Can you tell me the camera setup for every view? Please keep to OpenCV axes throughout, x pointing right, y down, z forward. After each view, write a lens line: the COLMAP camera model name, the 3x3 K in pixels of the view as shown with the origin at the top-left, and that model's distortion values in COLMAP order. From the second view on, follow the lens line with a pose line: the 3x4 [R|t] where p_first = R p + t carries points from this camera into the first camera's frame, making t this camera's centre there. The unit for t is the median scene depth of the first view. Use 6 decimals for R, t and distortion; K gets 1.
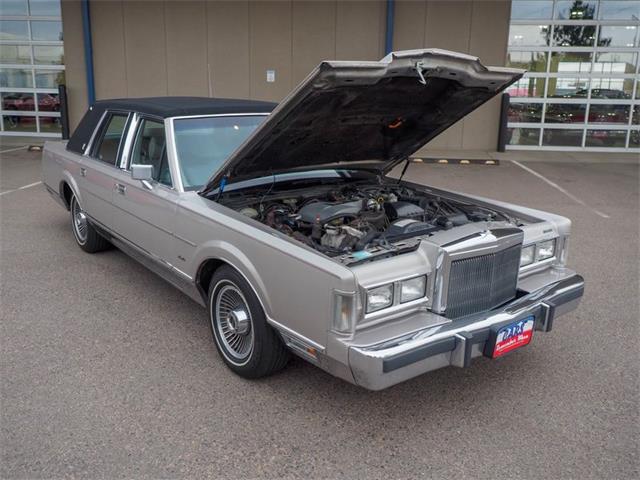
lens RADIAL K [[579.2, 0, 319.2], [0, 579.2, 231.9], [0, 0, 1]] dist [0.007606, 0.002139]
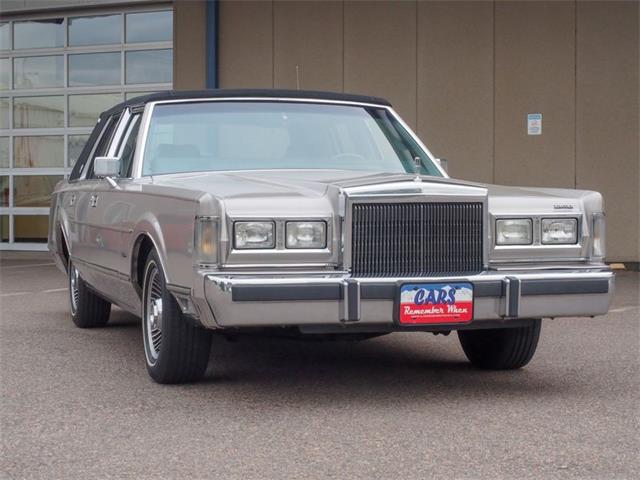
lens RADIAL K [[1427.1, 0, 320.0], [0, 1427.1, 240.1], [0, 0, 1]] dist [-0.008408, -0.107775]
pose [[0.936012, -0.011406, -0.351784, 0.798597], [-0.067698, 0.974979, -0.211740, 0.476249], [0.345397, 0.222006, 0.911819, -0.796379]]
